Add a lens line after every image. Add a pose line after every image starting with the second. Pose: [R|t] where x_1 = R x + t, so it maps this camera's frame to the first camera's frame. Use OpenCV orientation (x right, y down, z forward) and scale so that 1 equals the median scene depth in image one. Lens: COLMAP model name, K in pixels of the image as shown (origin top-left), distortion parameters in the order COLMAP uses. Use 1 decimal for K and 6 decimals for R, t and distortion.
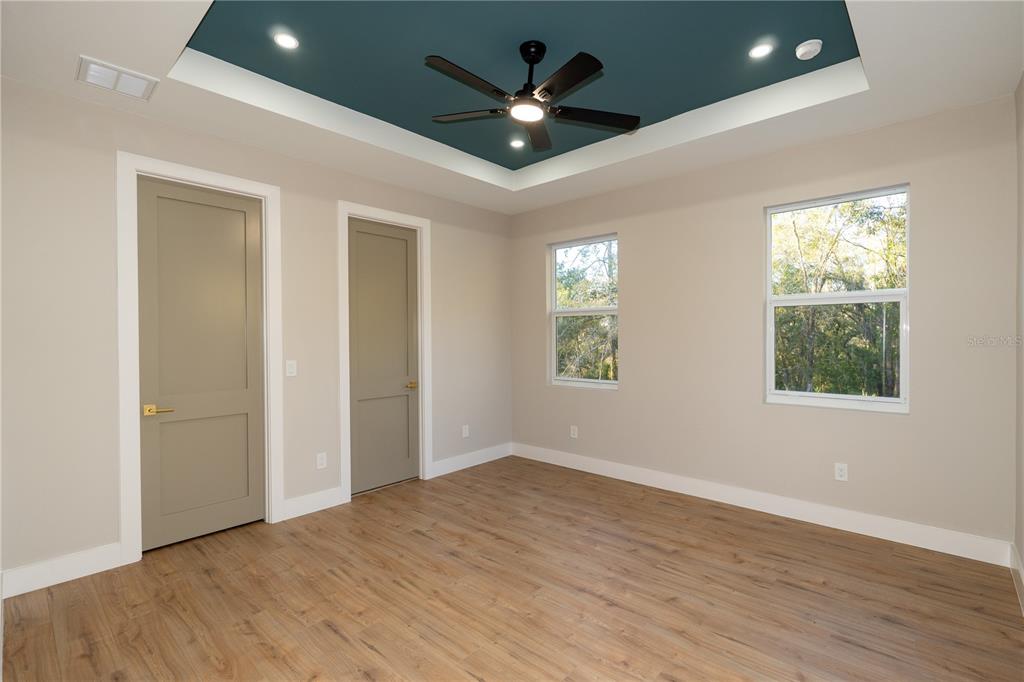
lens RADIAL K [[468.8, 0, 514.4], [0, 468.8, 338.4], [0, 0, 1]] dist [-0.003471, -0.000234]
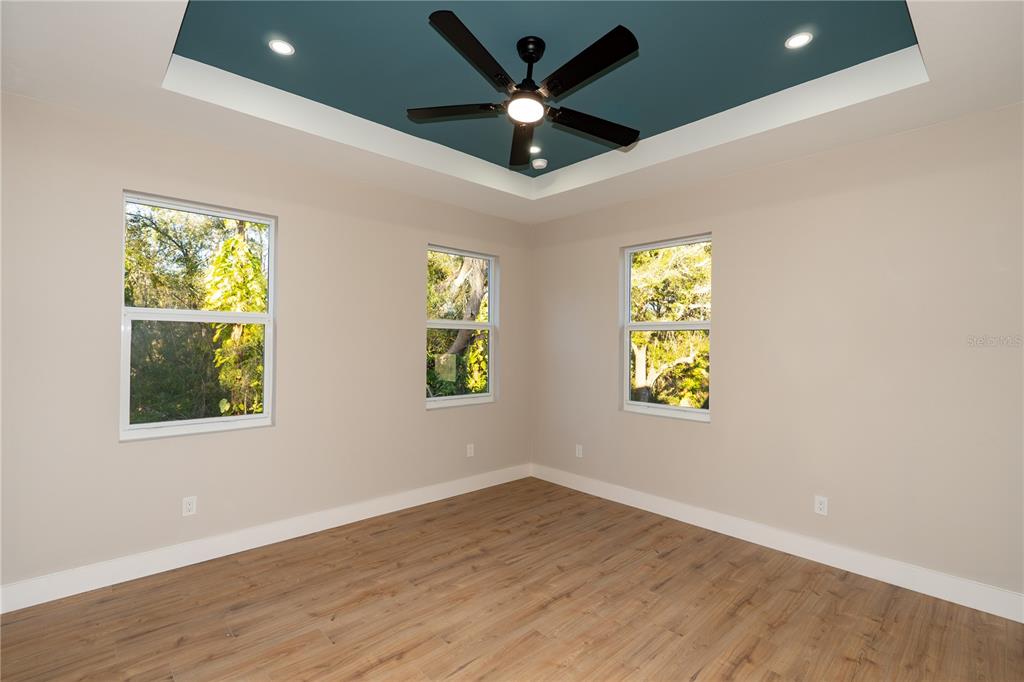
lens RADIAL K [[468.8, 0, 514.4], [0, 468.8, 338.4], [0, 0, 1]] dist [-0.003471, -0.000234]
pose [[0.078676, 0.018535, 0.996728, -0.780774], [-0.004654, 0.999823, -0.018225, -0.025811], [-0.996889, -0.003205, 0.078749, 0.863609]]
